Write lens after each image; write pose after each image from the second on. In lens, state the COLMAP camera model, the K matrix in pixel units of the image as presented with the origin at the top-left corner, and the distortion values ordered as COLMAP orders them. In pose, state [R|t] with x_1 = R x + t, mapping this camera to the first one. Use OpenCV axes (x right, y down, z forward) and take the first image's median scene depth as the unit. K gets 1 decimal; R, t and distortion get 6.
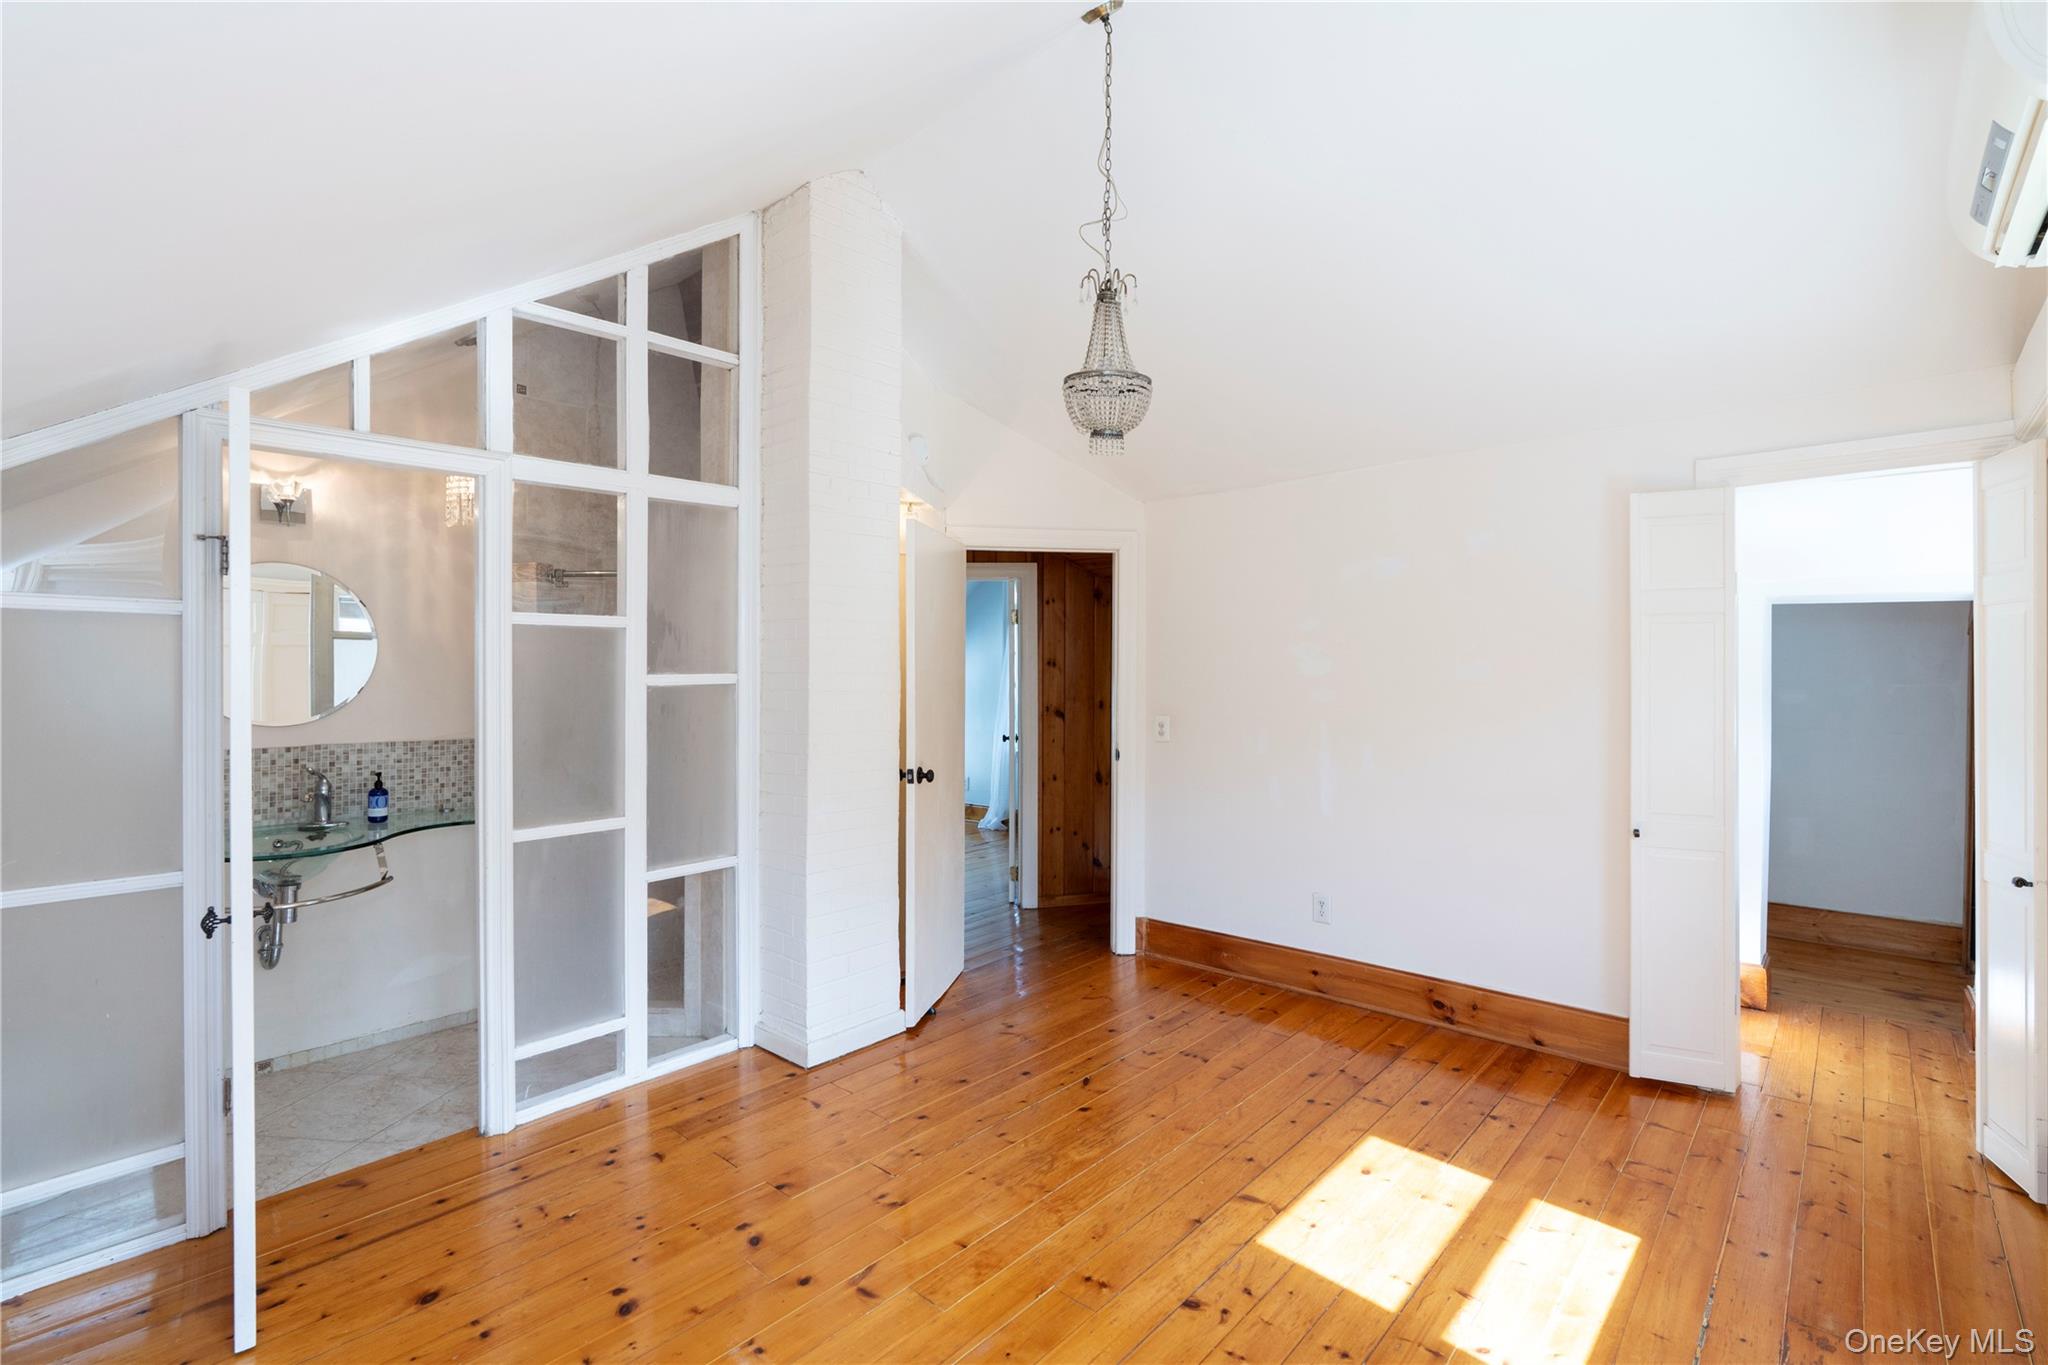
lens RADIAL K [[957.5, 0, 1043.3], [0, 957.5, 669.7], [0, 0, 1]] dist [-0.003219, -0.000209]
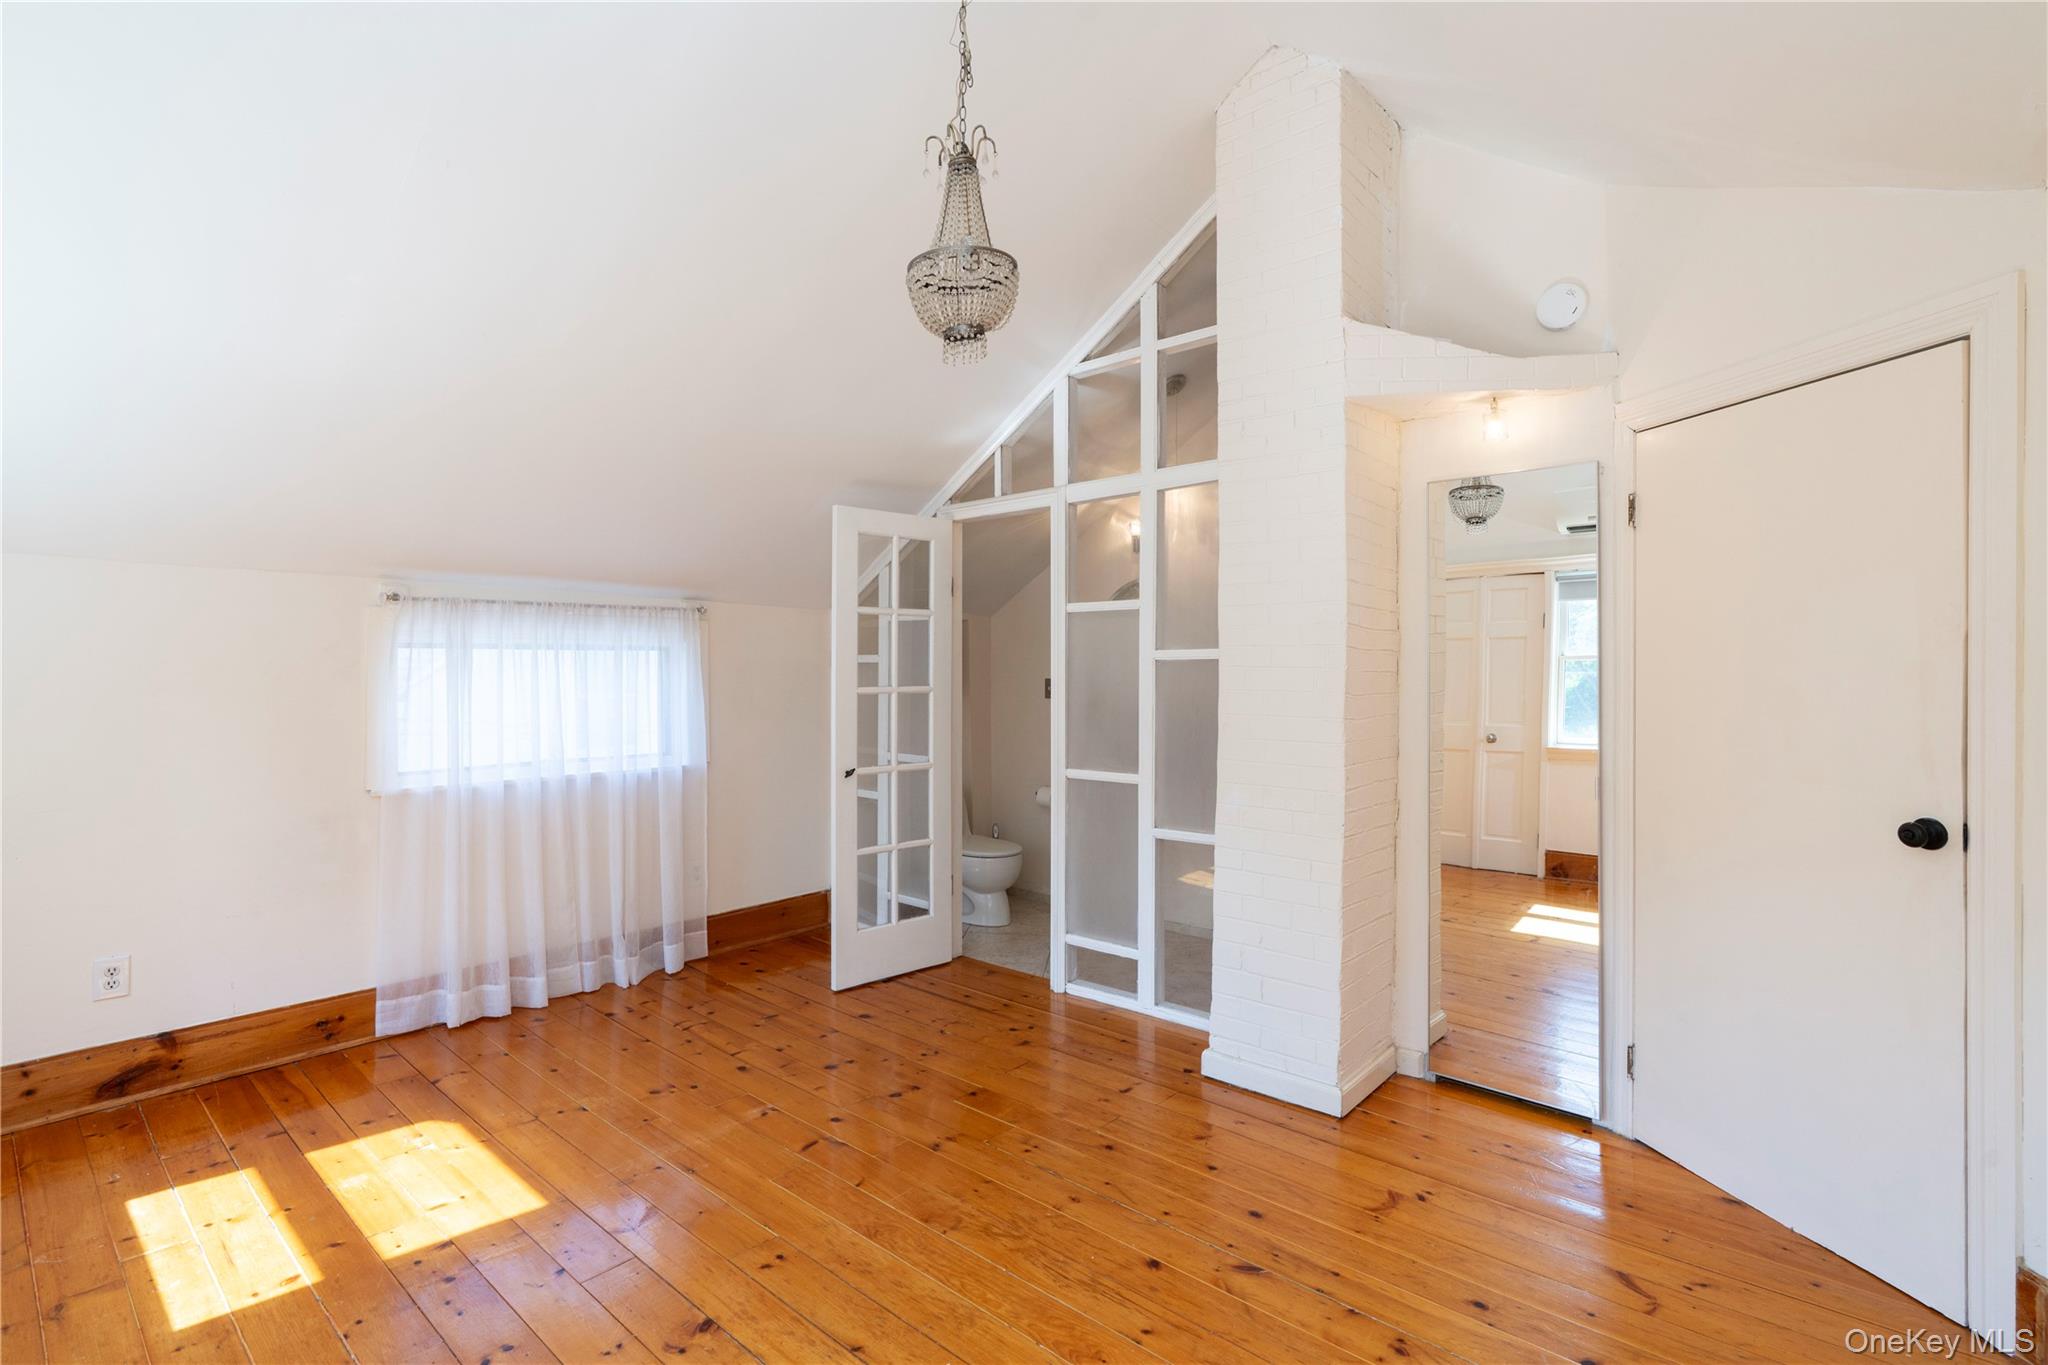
lens RADIAL K [[957.5, 0, 1043.3], [0, 957.5, 669.7], [0, 0, 1]] dist [-0.003219, -0.000209]
pose [[0.009041, 0.001529, -0.999958, 0.708275], [-0.007254, 0.999973, 0.001464, 0.026812], [0.999933, 0.007241, 0.009052, 0.876344]]
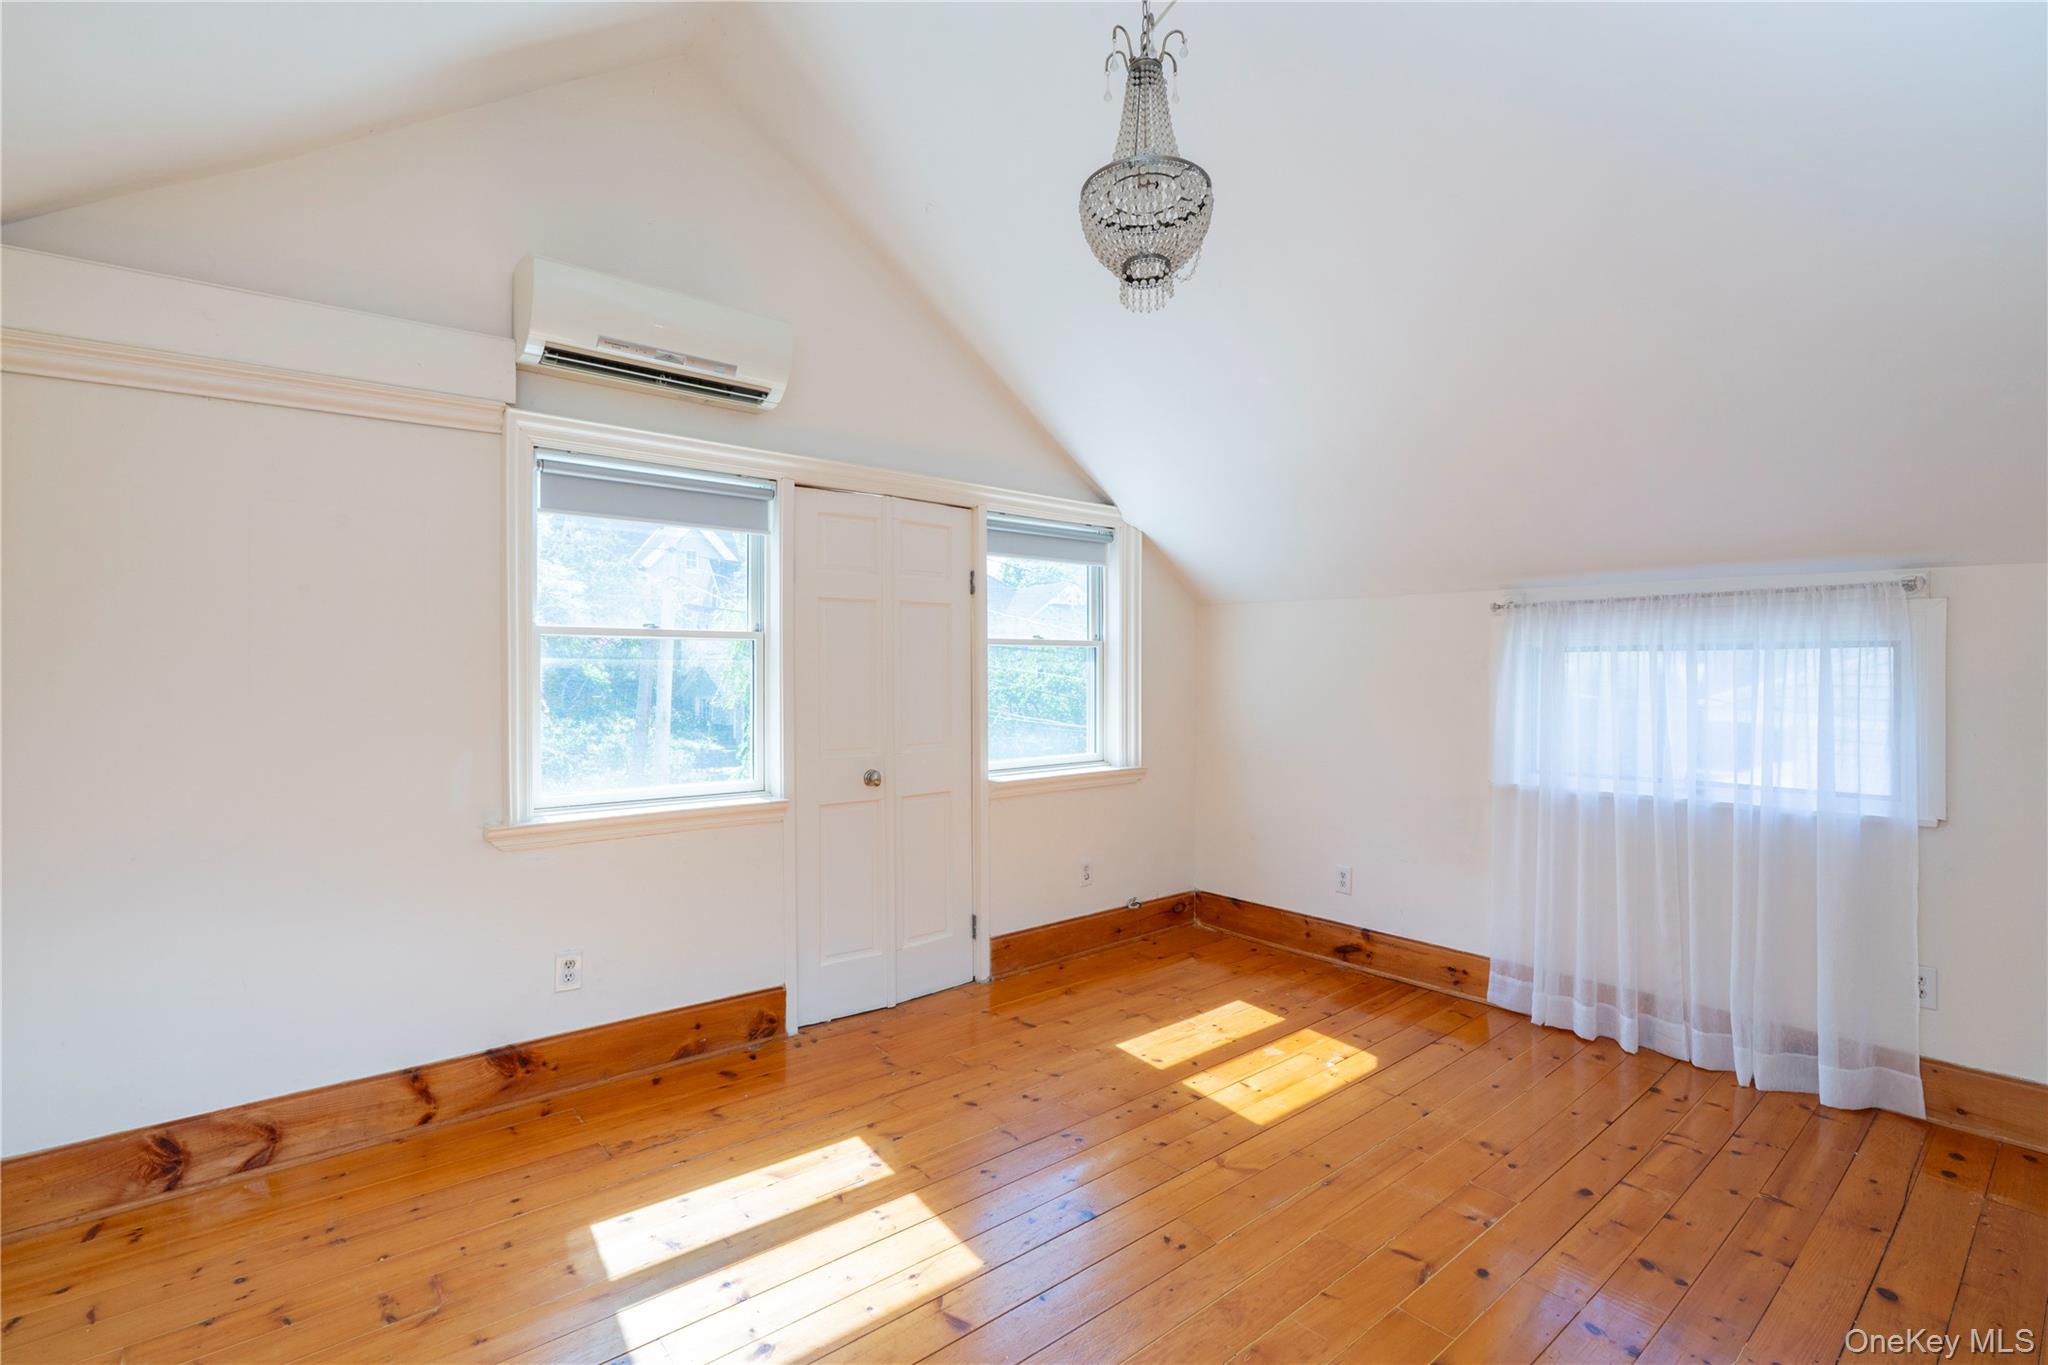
lens RADIAL K [[946.9, 0, 1018.5], [0, 946.9, 679.4], [0, 0, 1]] dist [-0.002792, 0.001339]
pose [[-0.986422, -0.005215, 0.164146, 0.039234], [-0.002628, 0.999869, 0.015979, 0.024822], [-0.164207, 0.015331, -0.986307, 1.385550]]
